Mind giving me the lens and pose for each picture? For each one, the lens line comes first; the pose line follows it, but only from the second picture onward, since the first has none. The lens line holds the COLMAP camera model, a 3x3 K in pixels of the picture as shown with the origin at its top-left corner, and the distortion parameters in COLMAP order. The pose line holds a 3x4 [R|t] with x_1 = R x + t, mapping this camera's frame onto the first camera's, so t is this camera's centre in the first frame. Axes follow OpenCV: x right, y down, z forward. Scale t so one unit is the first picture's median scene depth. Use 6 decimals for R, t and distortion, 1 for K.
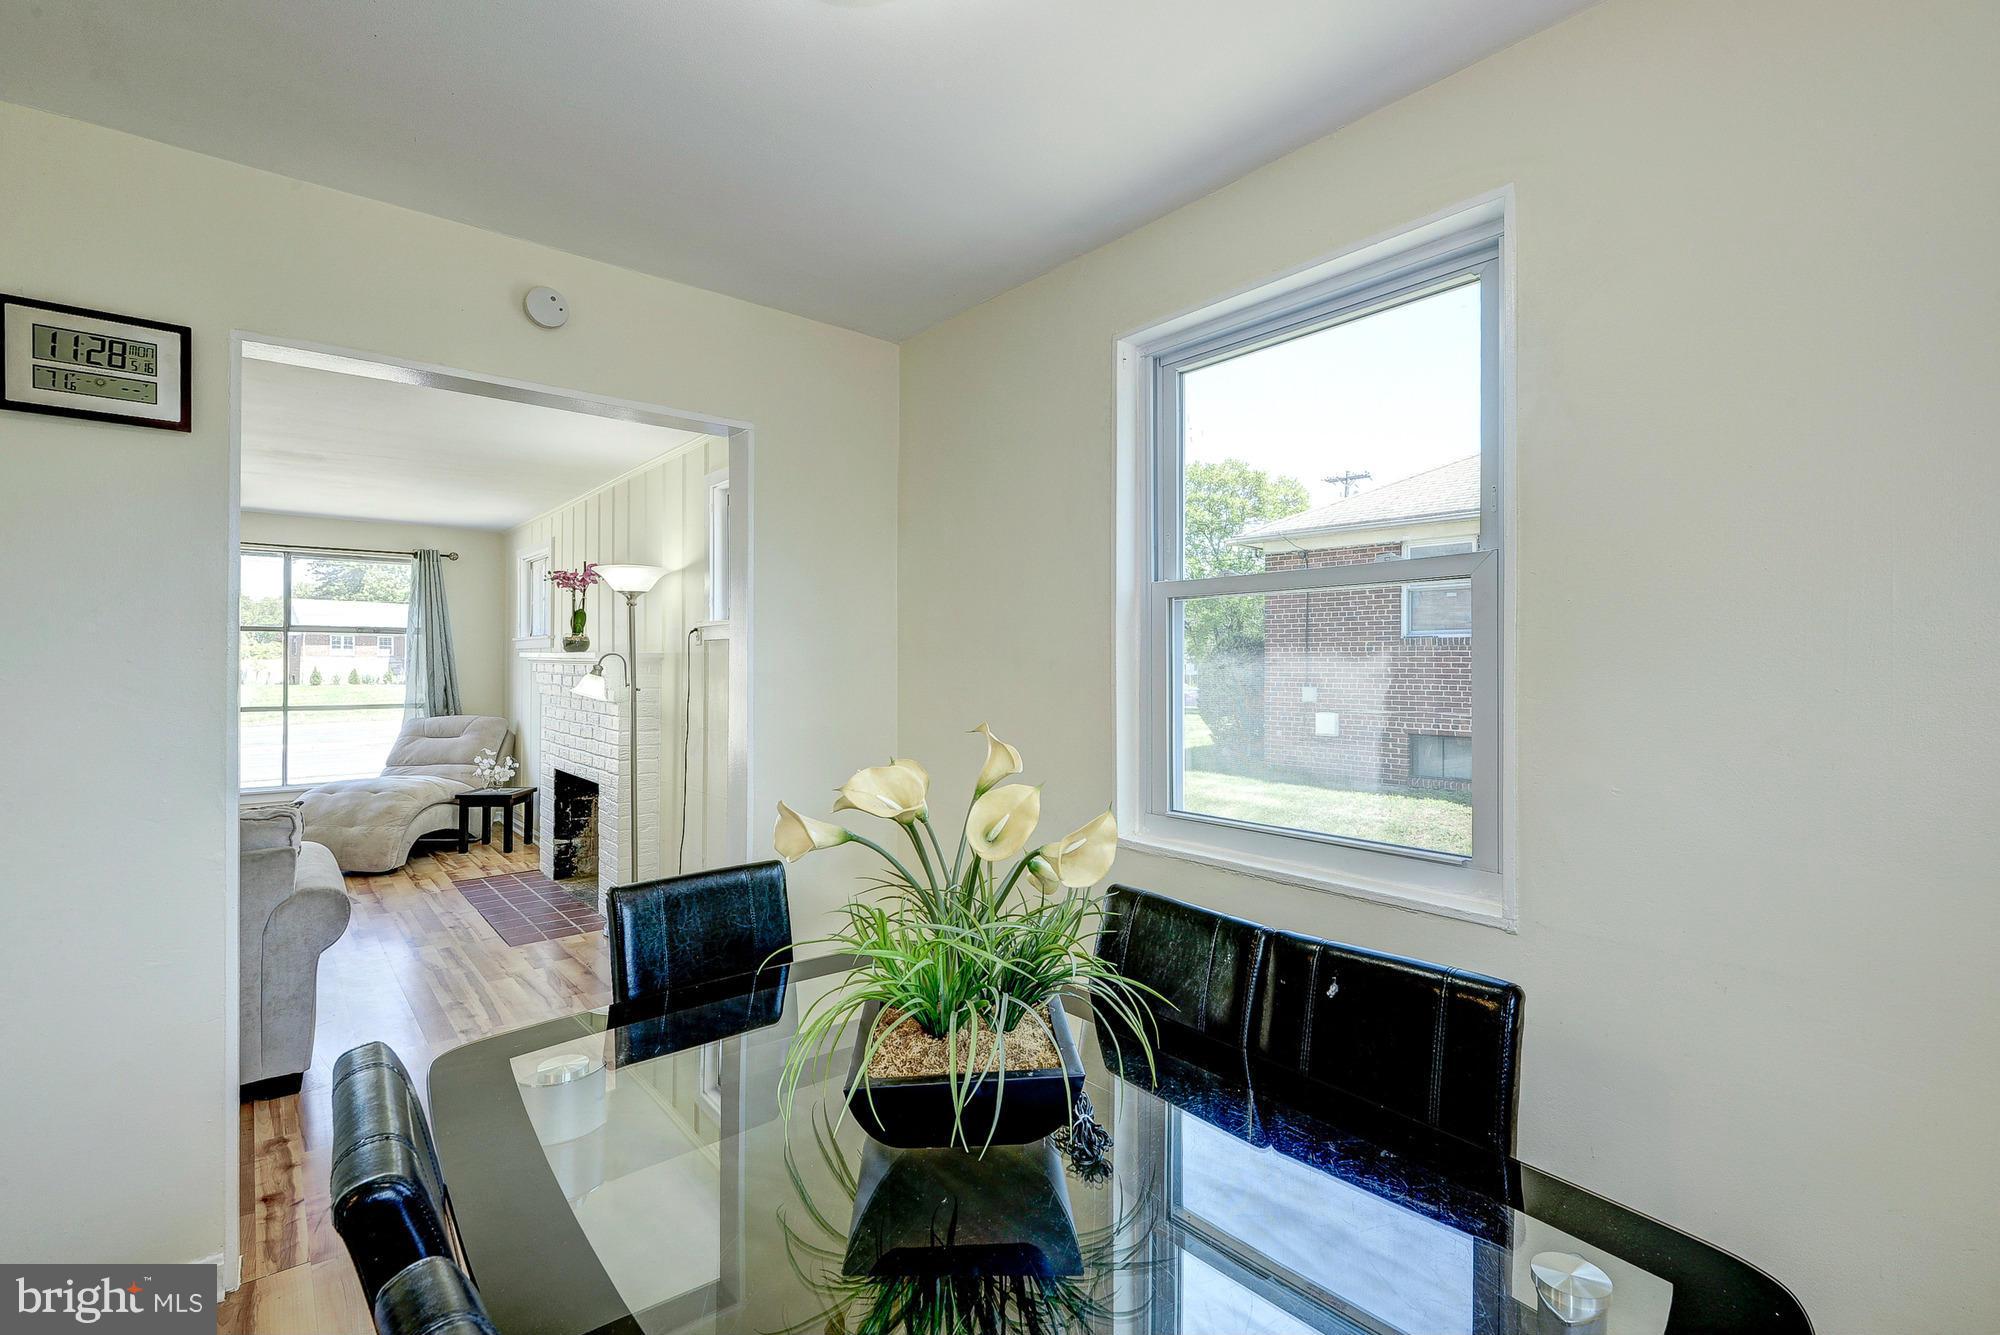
lens RADIAL K [[897.5, 0, 999.9], [0, 897.5, 664.1], [0, 0, 1]] dist [0.031097, -0.029962]
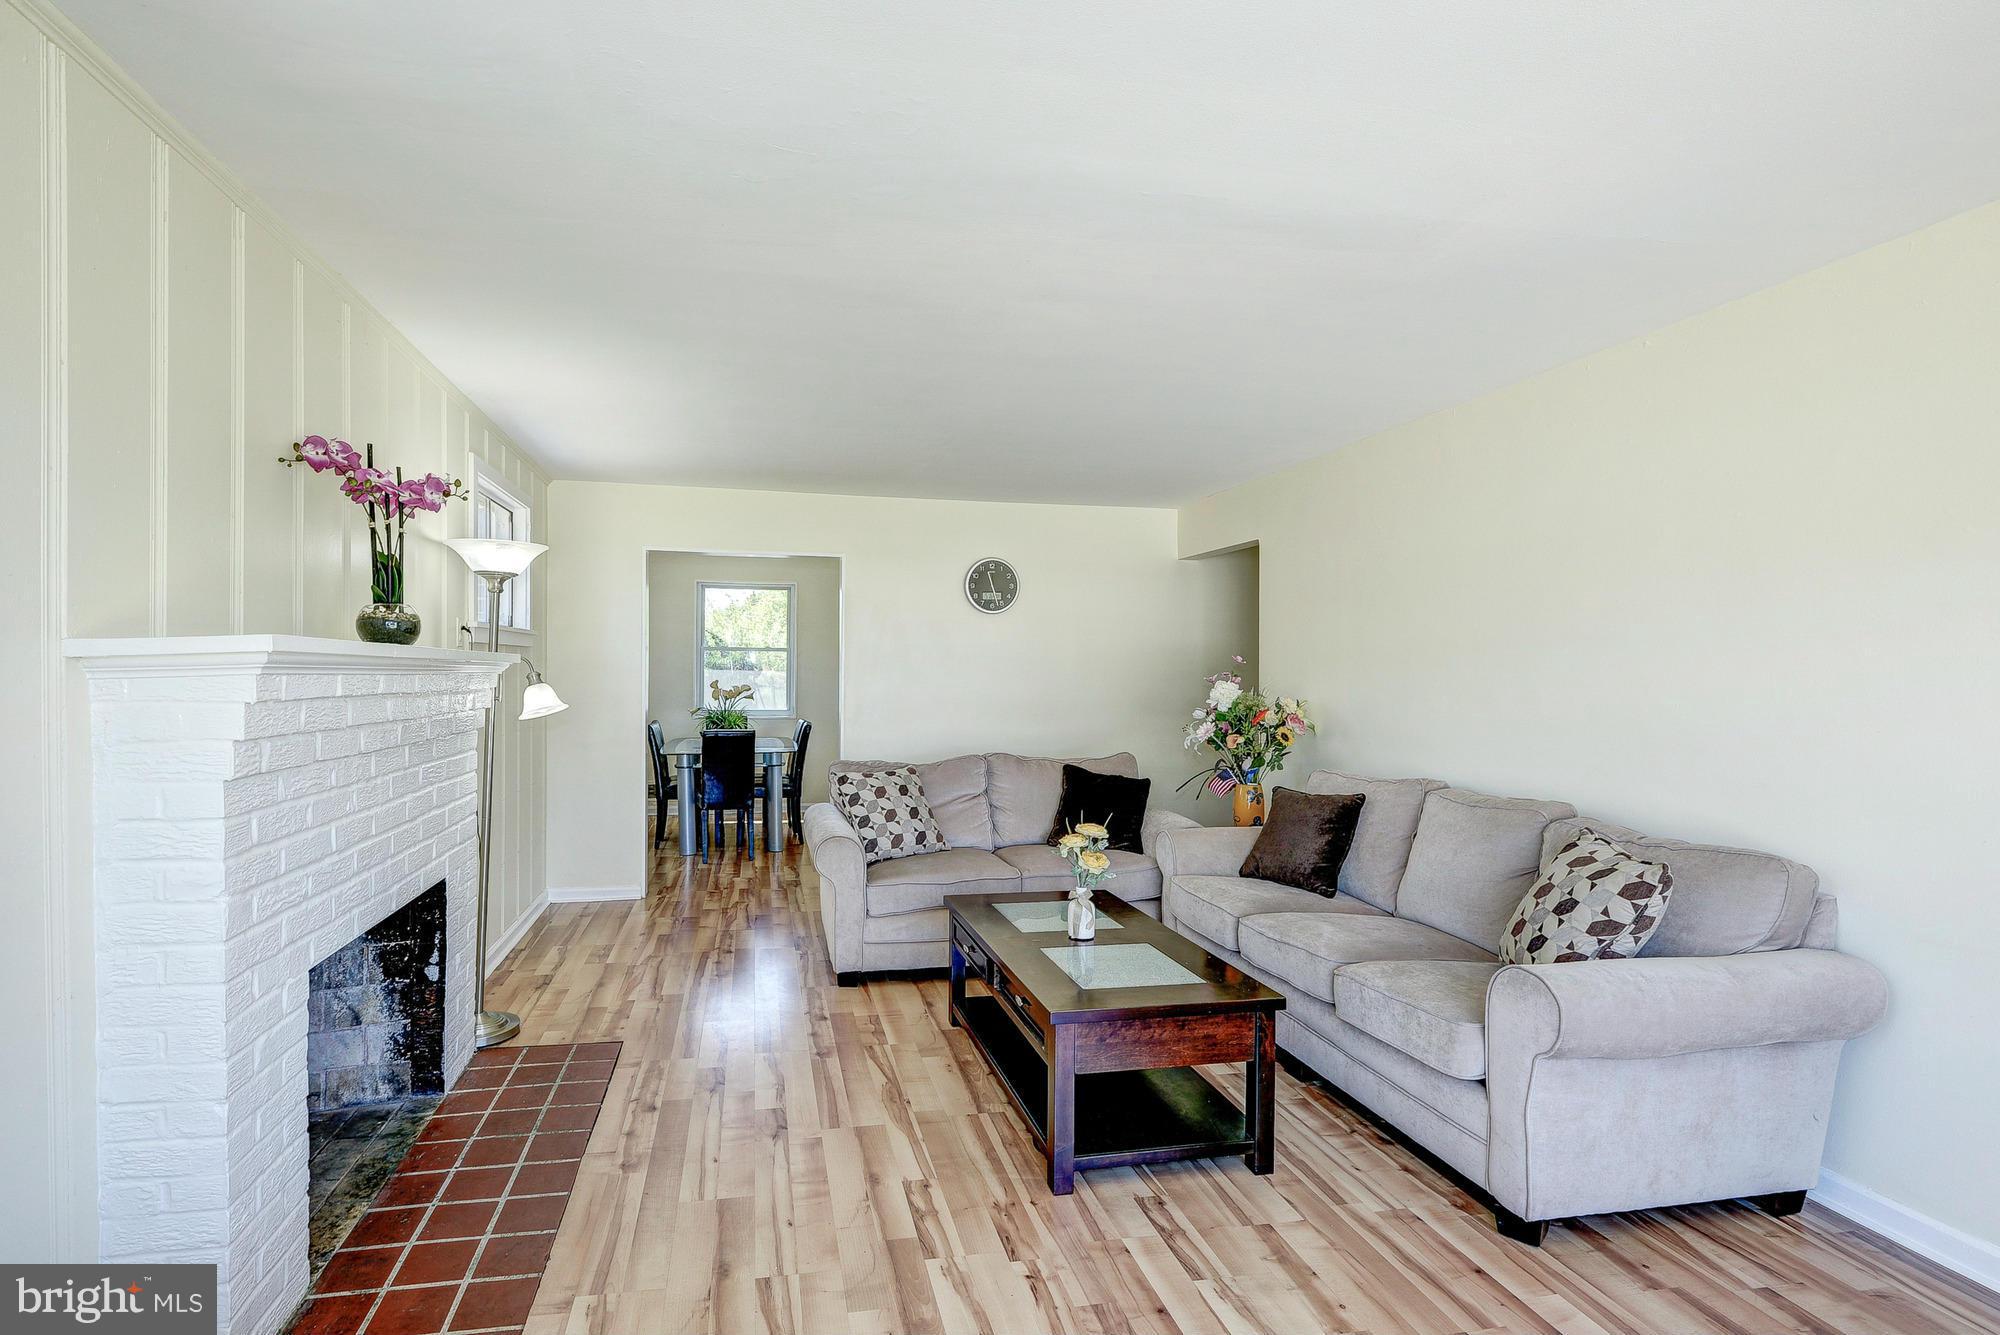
lens RADIAL K [[908.5, 0, 902.0], [0, 908.5, 667.0], [0, 0, 1]] dist [0.000806, 0.000092]
pose [[-0.863383, -0.006790, 0.504504, -0.842439], [-0.008589, 0.999962, -0.001242, -0.004445], [-0.504476, -0.005405, -0.863409, 1.151503]]
